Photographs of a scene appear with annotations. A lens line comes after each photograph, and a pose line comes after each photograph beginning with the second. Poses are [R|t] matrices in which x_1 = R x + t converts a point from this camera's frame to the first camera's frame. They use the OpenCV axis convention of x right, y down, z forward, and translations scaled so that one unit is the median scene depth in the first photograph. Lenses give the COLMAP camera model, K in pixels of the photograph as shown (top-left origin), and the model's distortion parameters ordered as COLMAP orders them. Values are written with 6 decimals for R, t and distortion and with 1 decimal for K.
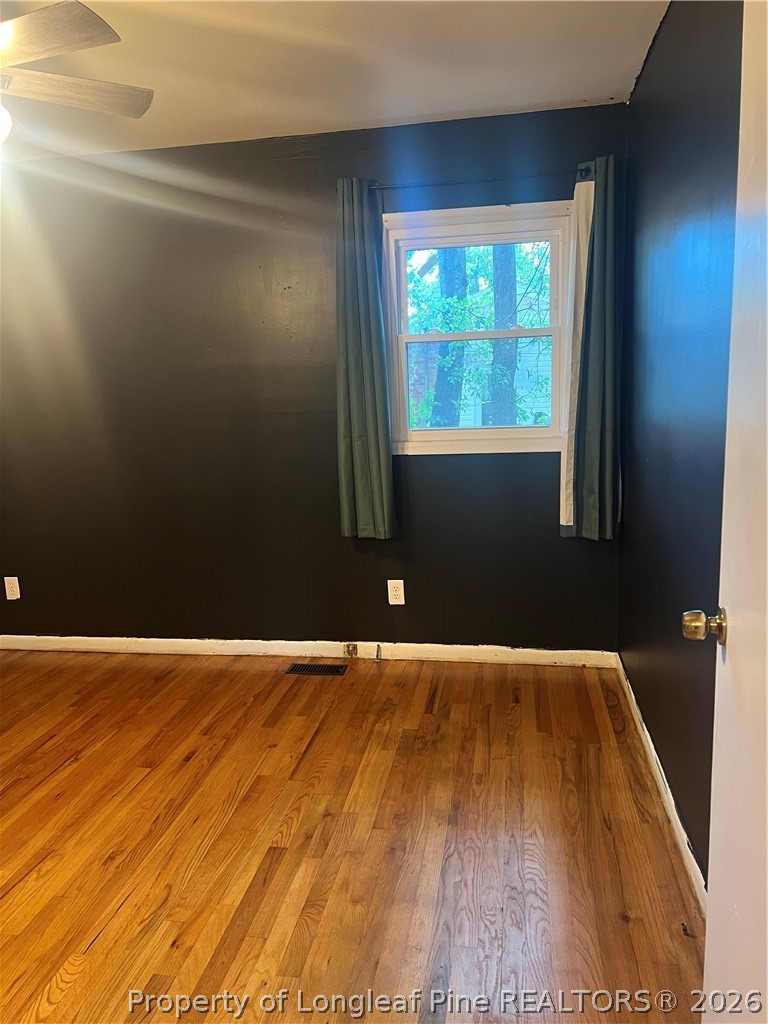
lens RADIAL K [[773.6, 0, 373.9], [0, 773.6, 511.9], [0, 0, 1]] dist [0.041556, -0.047647]
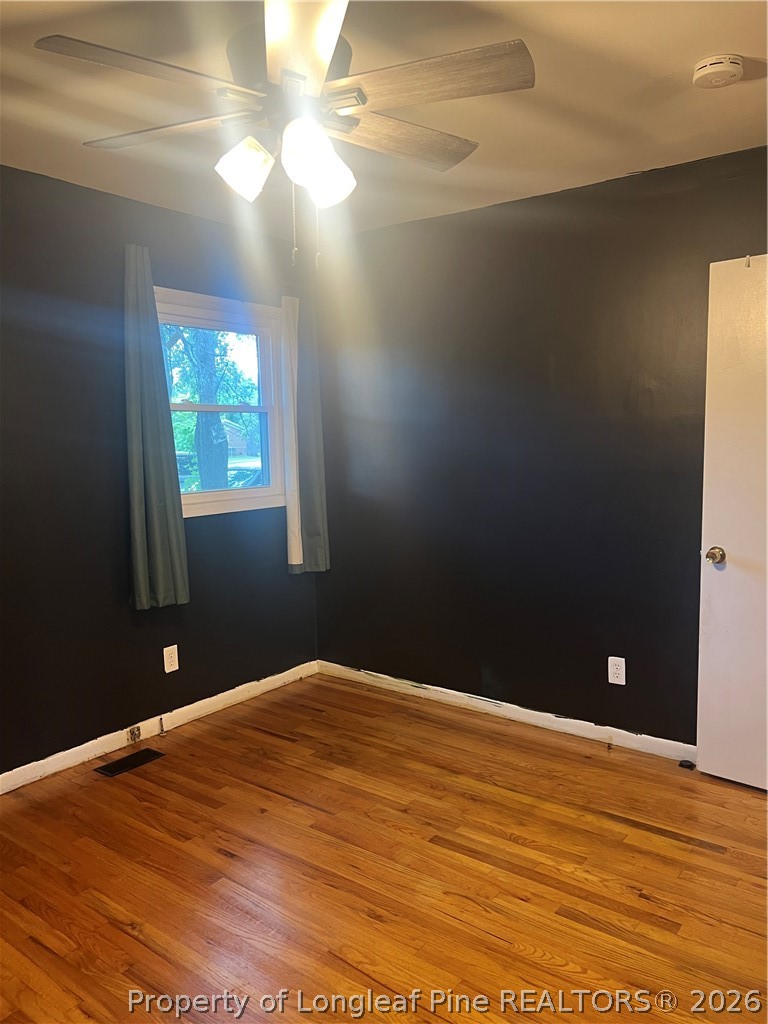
lens RADIAL K [[773.6, 0, 376.5], [0, 773.6, 508.0], [0, 0, 1]] dist [0.041556, -0.047647]
pose [[0.465986, -0.065801, 0.882342, -0.794703], [0.149070, 0.988814, -0.004986, -0.047353], [-0.872144, 0.133854, 0.470582, 0.307611]]
